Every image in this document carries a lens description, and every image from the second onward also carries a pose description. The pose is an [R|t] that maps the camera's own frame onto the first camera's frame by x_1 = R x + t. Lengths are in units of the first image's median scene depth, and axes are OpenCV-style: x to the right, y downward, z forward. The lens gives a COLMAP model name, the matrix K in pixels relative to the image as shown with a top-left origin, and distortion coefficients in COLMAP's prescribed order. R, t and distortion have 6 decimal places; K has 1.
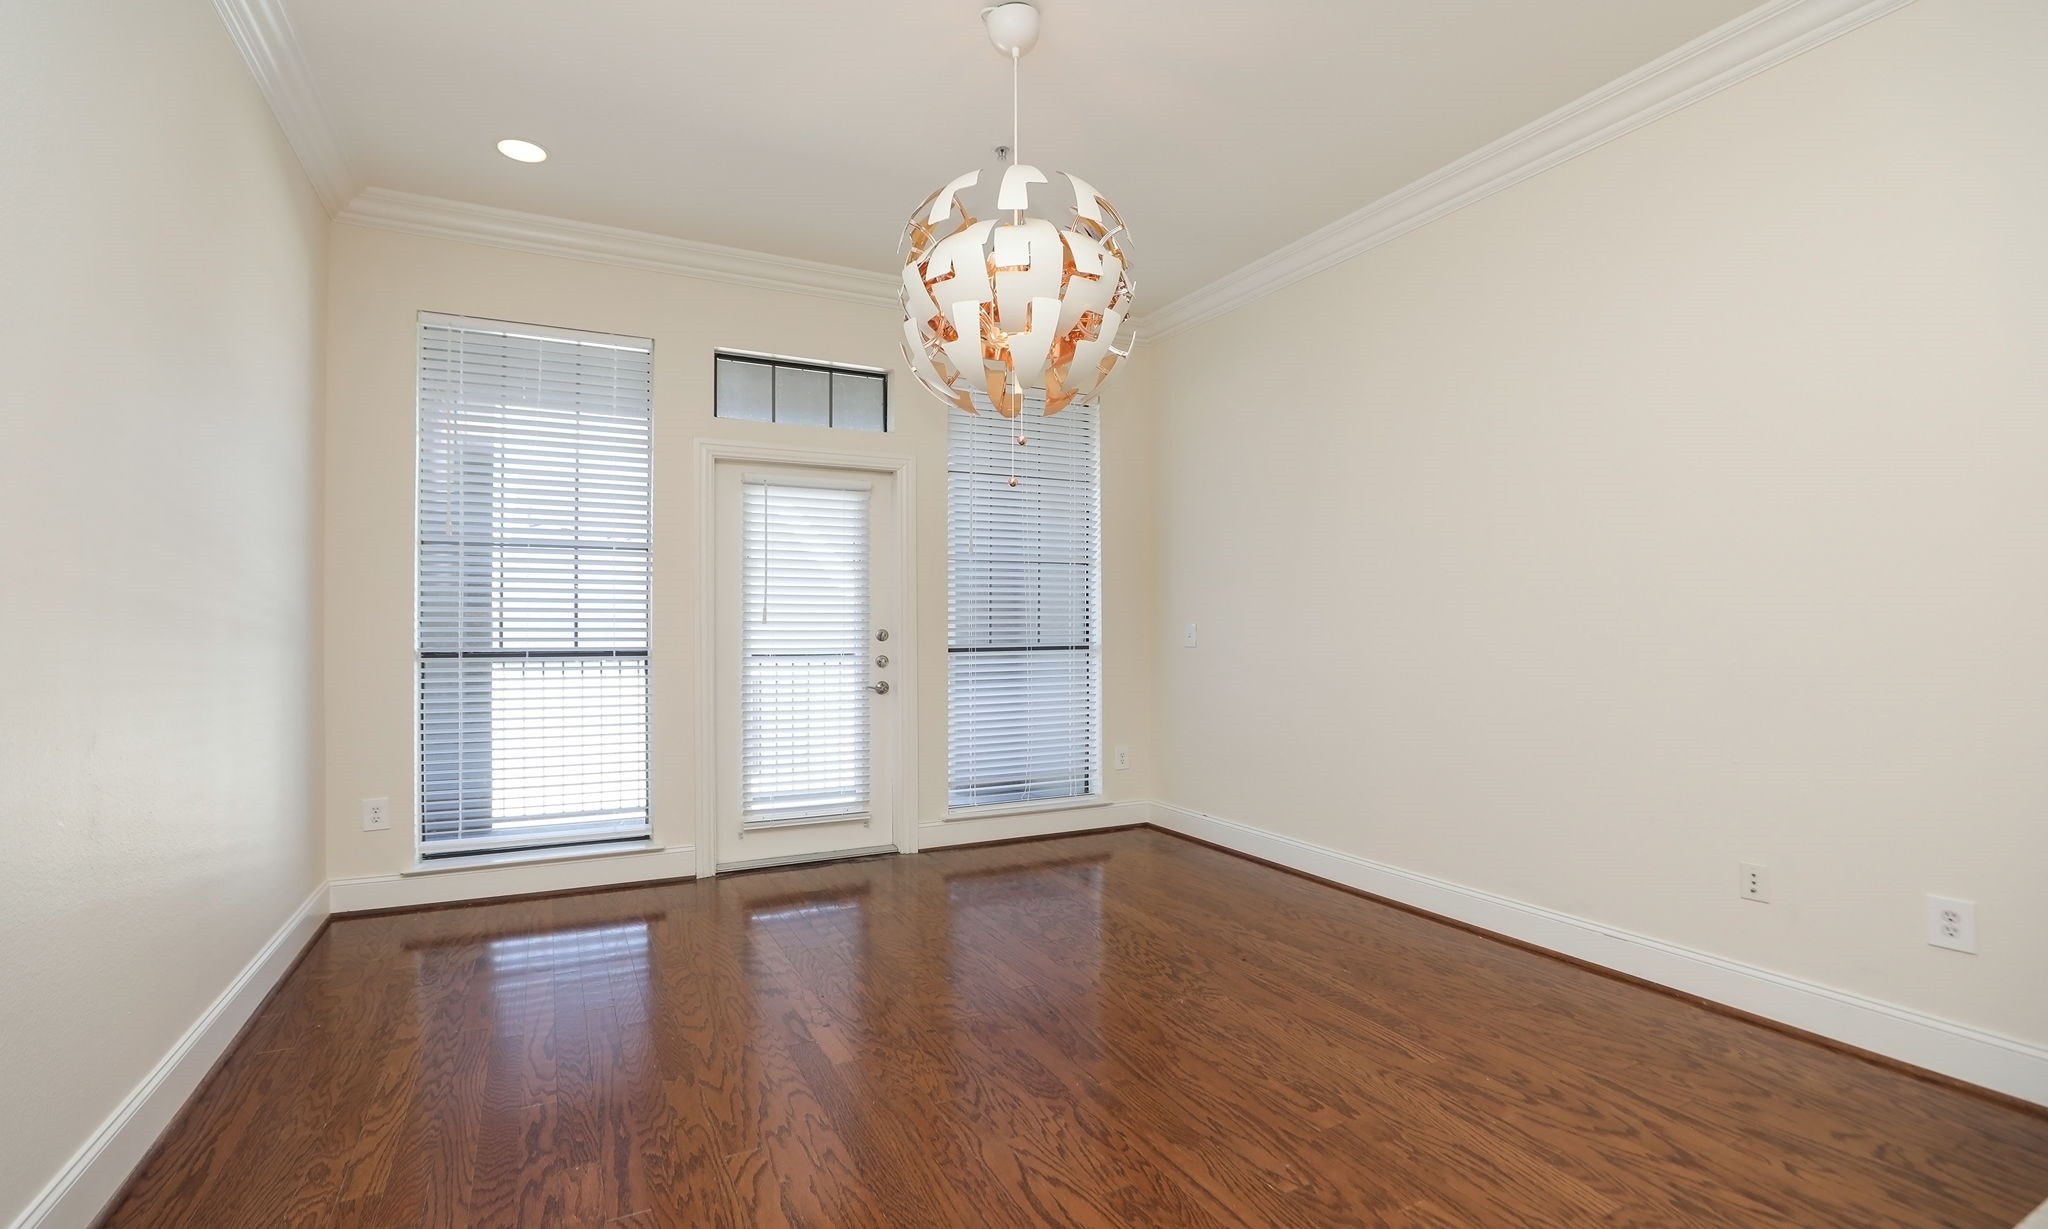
lens RADIAL K [[952.0, 0, 1023.0], [0, 952.0, 620.9], [0, 0, 1]] dist [-0.001491, 0.000120]
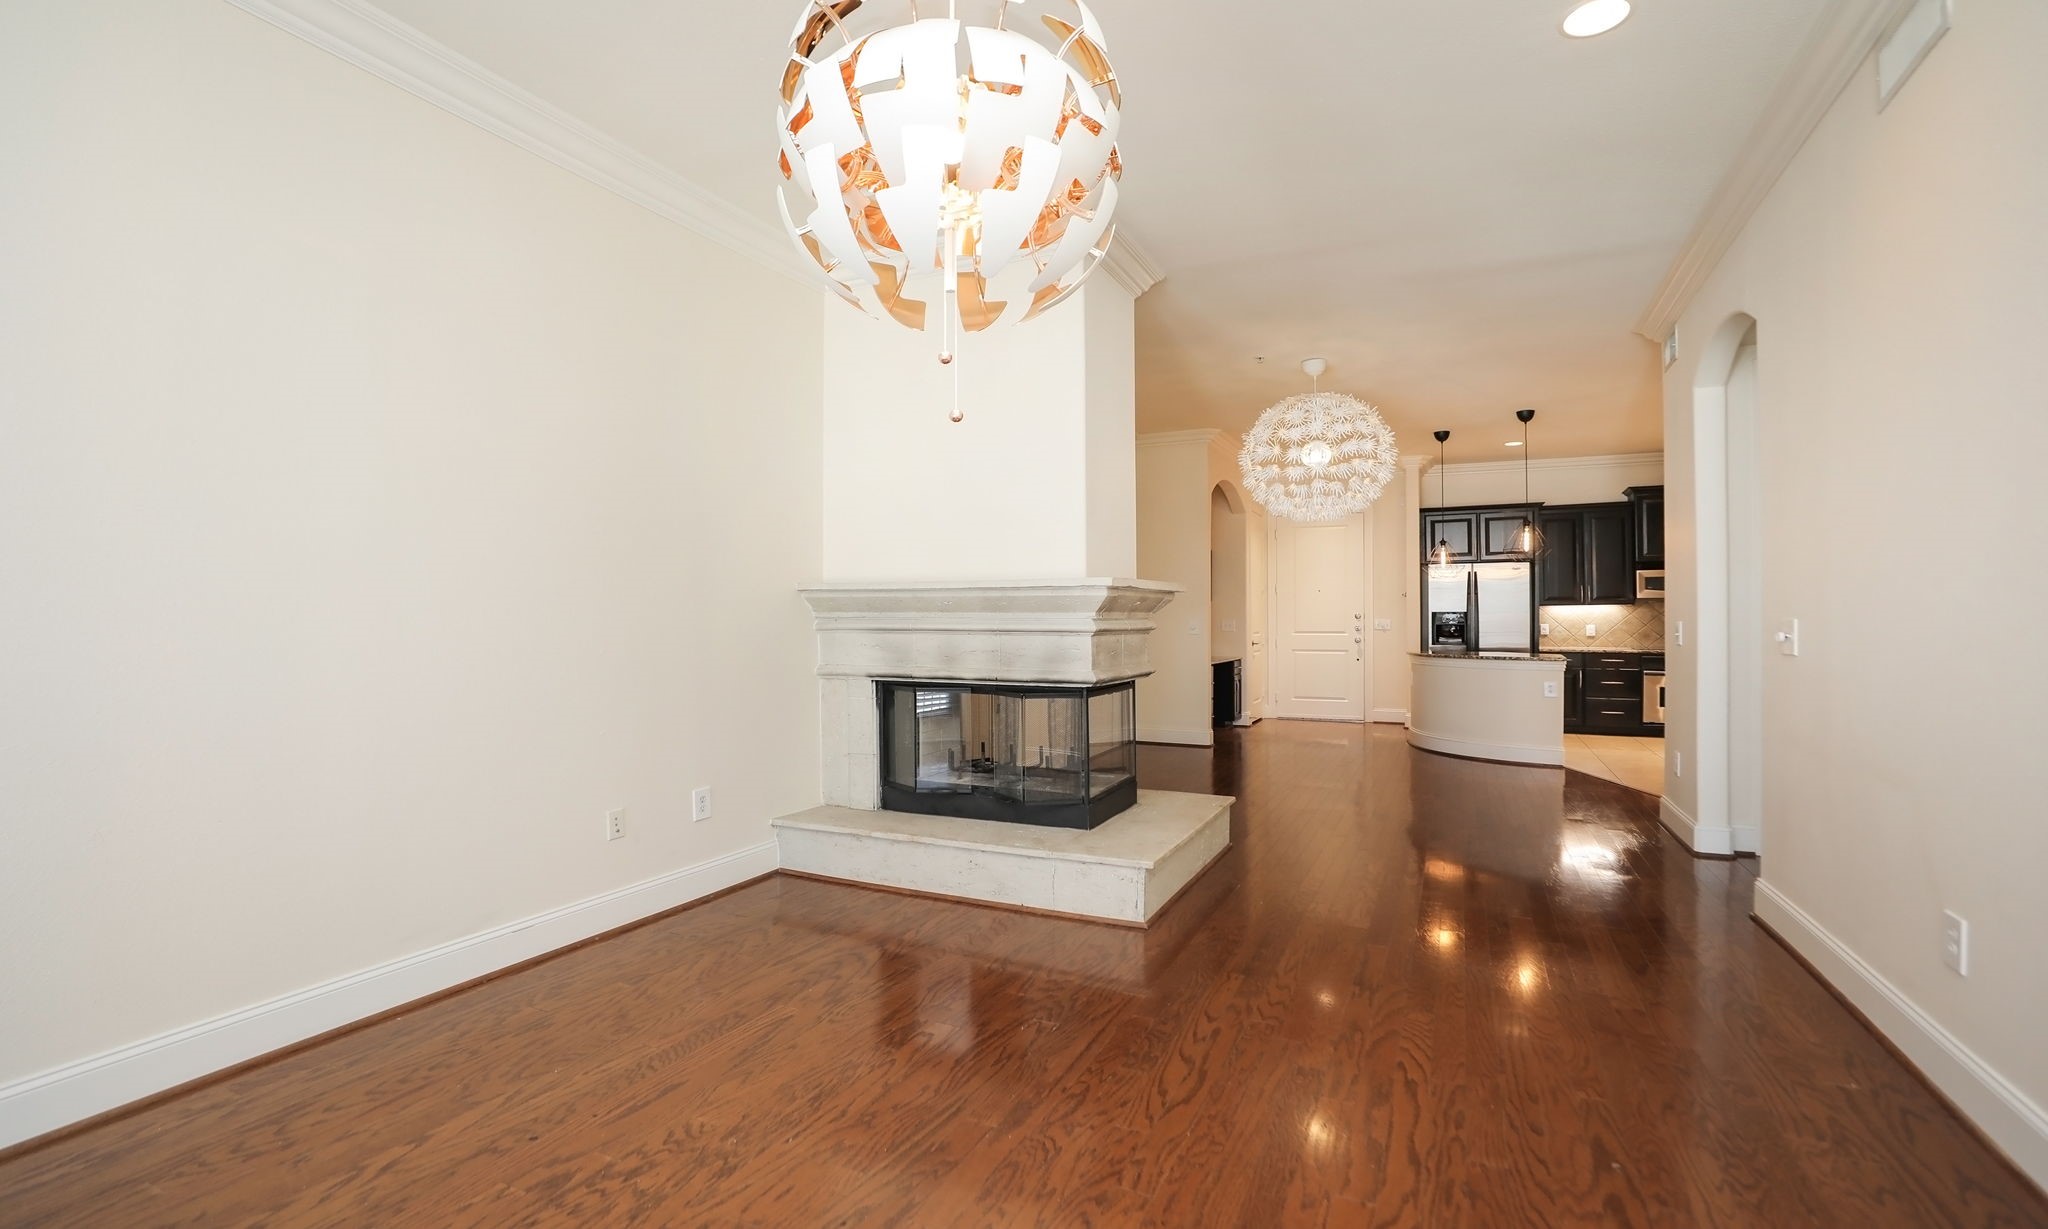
lens RADIAL K [[952.0, 0, 1023.9], [0, 952.0, 614.7], [0, 0, 1]] dist [-0.001491, 0.000120]
pose [[-0.619723, 0.010221, 0.784754, -0.558645], [-0.004346, 0.999855, -0.016454, 0.011323], [-0.784809, -0.013607, -0.619589, 1.320301]]
